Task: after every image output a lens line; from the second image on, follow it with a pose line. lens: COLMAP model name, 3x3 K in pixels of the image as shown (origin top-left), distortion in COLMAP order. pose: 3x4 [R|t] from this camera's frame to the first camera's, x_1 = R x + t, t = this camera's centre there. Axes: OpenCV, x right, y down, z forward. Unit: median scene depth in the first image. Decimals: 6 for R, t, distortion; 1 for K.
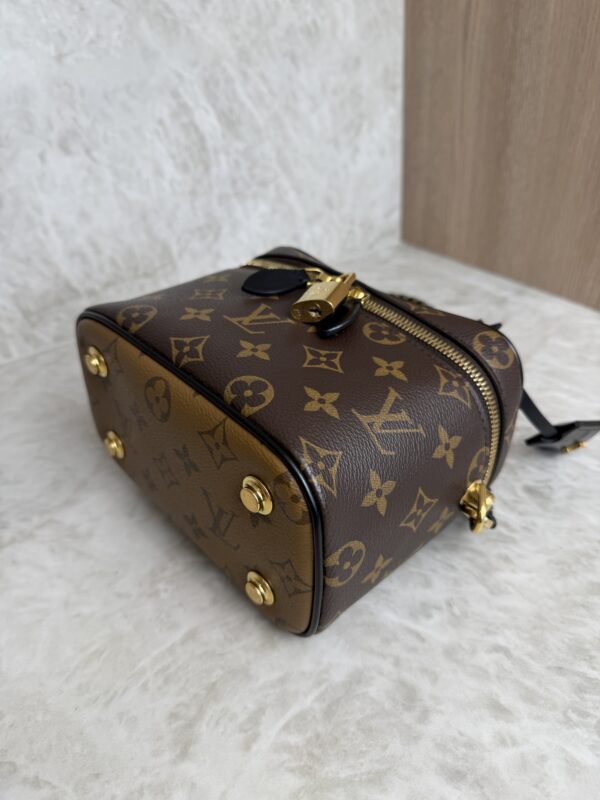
lens RADIAL K [[612.7, 0, 294.9], [0, 612.7, 398.3], [0, 0, 1]] dist [-0.019744, -0.018987]
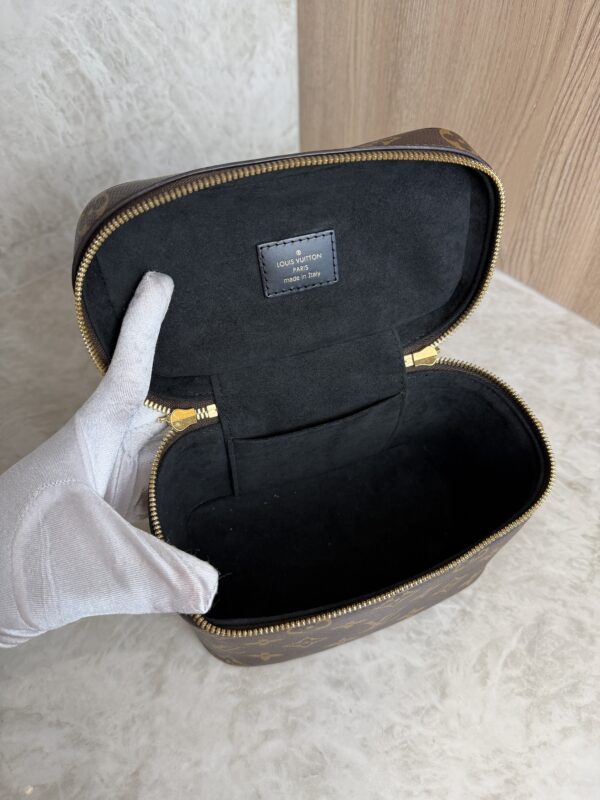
lens RADIAL K [[612.7, 0, 305.4], [0, 612.7, 406.2], [0, 0, 1]] dist [-0.019744, -0.018987]
pose [[0.986464, -0.078074, 0.144197, 0.009122], [0.028363, 0.947361, 0.318909, -0.437386], [-0.161505, -0.310503, 0.936752, -0.191946]]
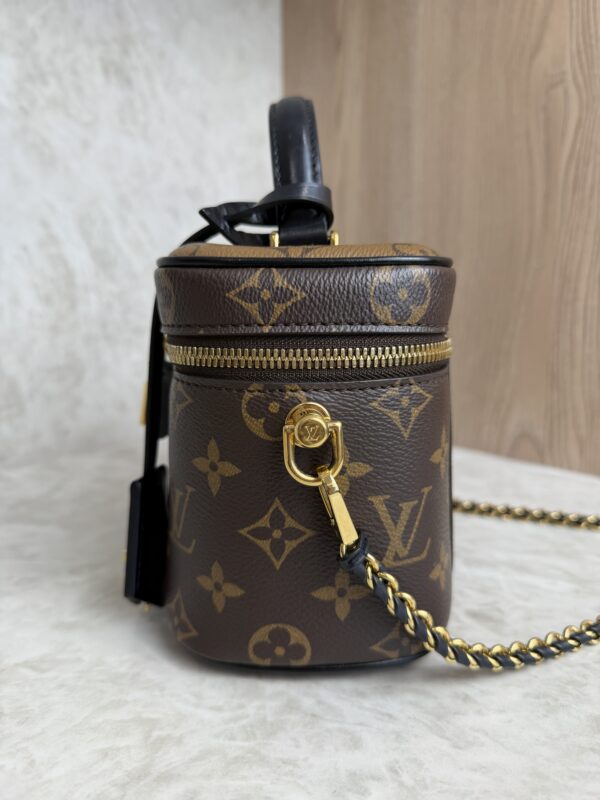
lens RADIAL K [[612.7, 0, 308.0], [0, 612.7, 389.5], [0, 0, 1]] dist [-0.019744, -0.018987]
pose [[0.979428, 0.032520, 0.199157, 0.036299], [0.051970, 0.912988, -0.404662, 0.226778], [-0.194988, 0.406687, 0.892516, 0.320939]]
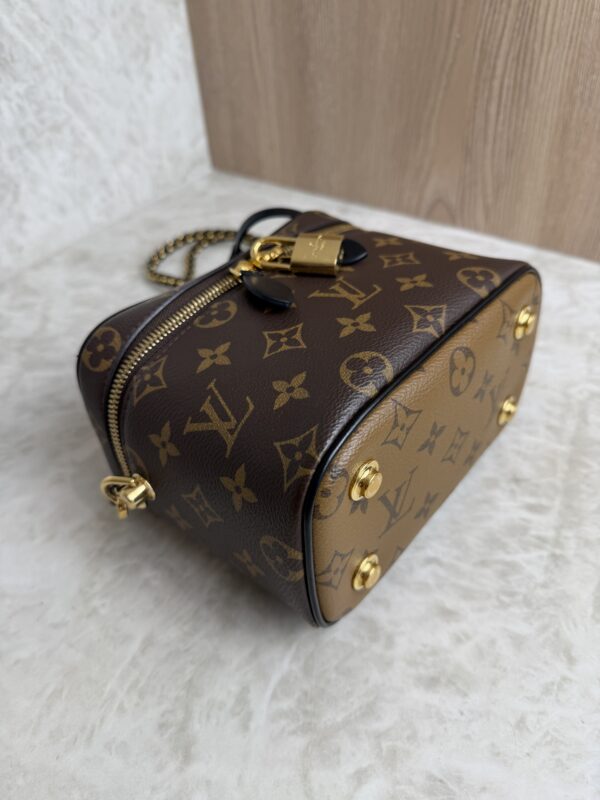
lens RADIAL K [[612.7, 0, 304.6], [0, 612.7, 401.0], [0, 0, 1]] dist [-0.019744, -0.018987]
pose [[0.928321, -0.235364, 0.287790, -0.123893], [0.191965, 0.966370, 0.171110, -0.100279], [-0.318385, -0.103599, 0.942284, 0.038411]]
